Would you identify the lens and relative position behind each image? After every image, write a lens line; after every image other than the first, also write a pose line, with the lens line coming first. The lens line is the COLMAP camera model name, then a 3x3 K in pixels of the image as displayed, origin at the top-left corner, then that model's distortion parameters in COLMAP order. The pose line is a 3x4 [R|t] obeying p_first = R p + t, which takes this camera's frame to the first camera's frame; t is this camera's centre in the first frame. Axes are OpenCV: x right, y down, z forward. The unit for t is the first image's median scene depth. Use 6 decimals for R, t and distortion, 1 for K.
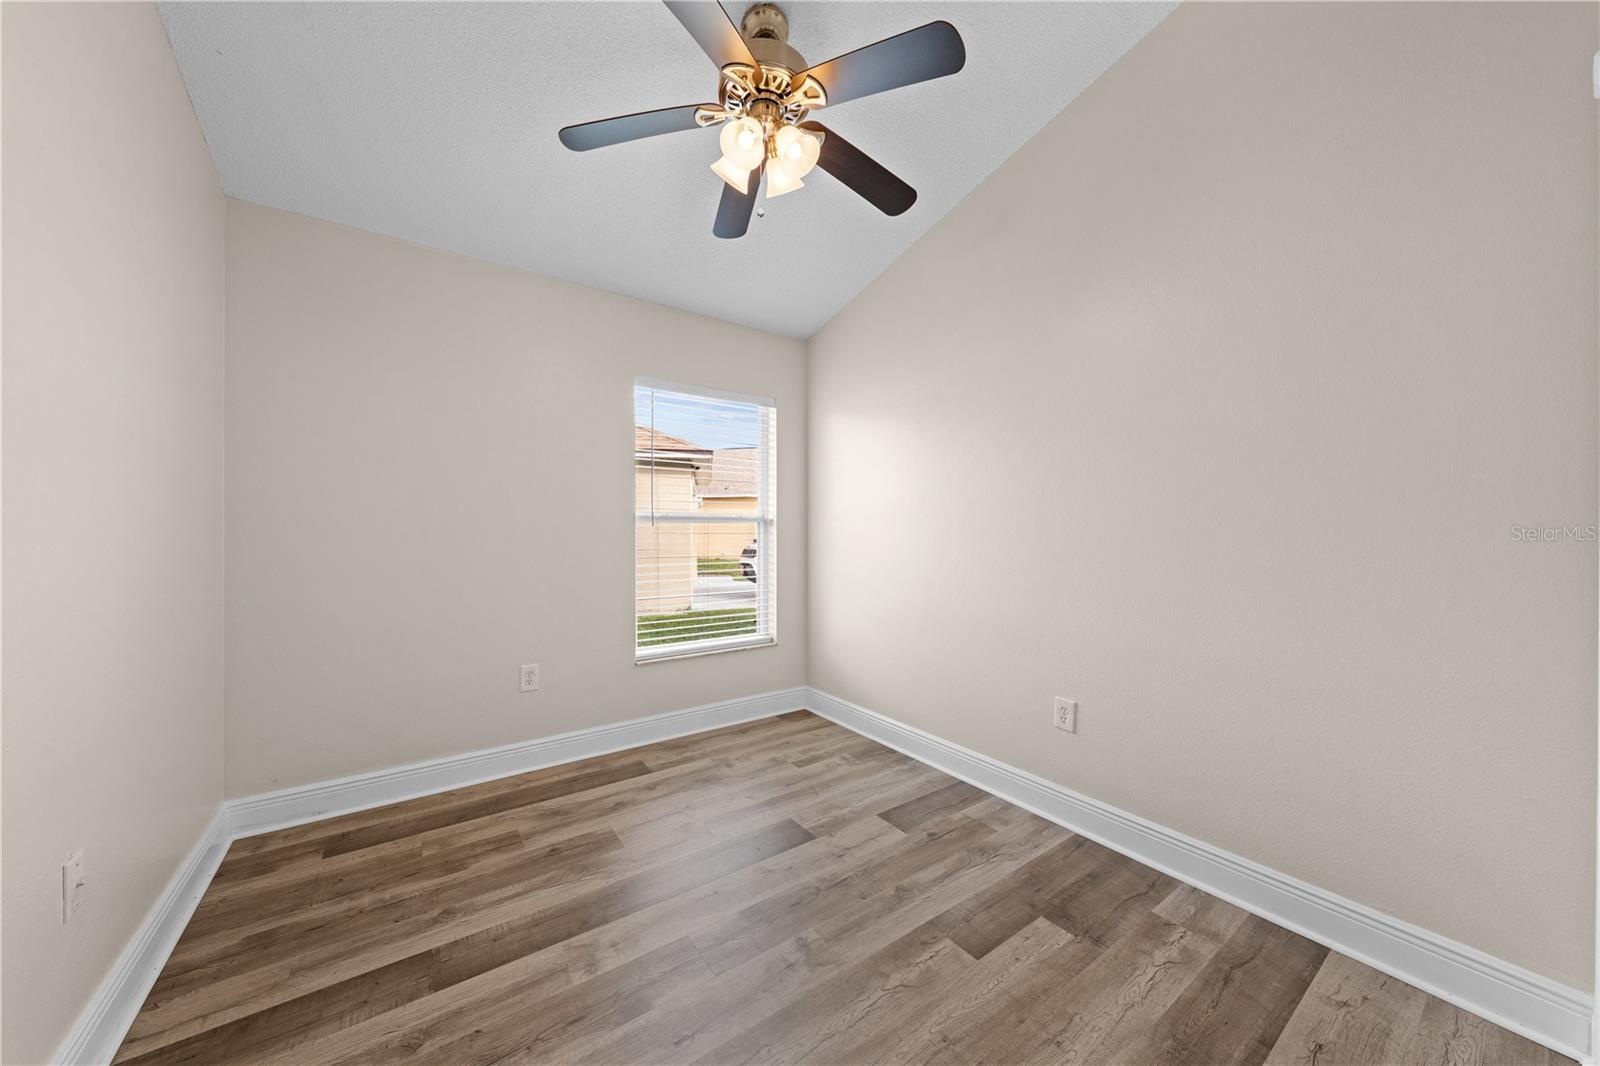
lens RADIAL K [[562.1, 0, 805.7], [0, 562.1, 526.5], [0, 0, 1]] dist [0.001262, -0.000129]
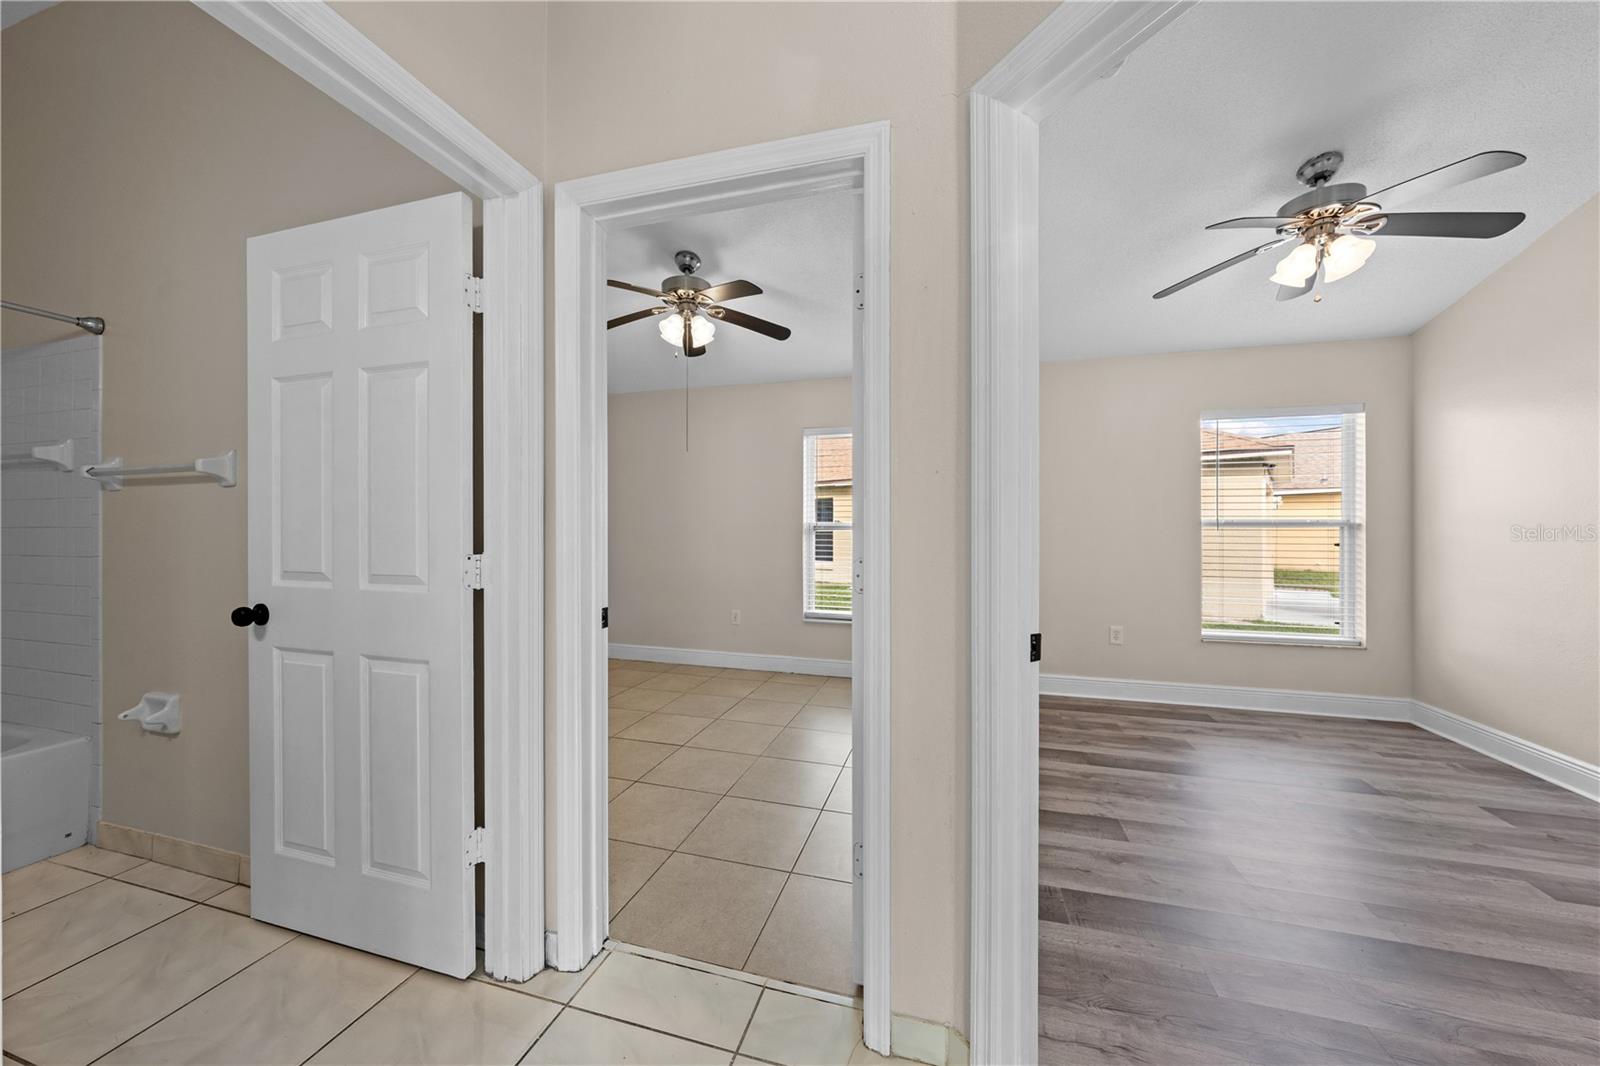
lens RADIAL K [[562.1, 0, 802.7], [0, 562.1, 531.4], [0, 0, 1]] dist [0.001262, -0.000129]
pose [[0.626956, 0.000299, -0.779054, 0.122127], [0.000567, 0.999999, 0.000840, -0.000457], [0.779054, -0.000968, 0.626956, -0.501092]]
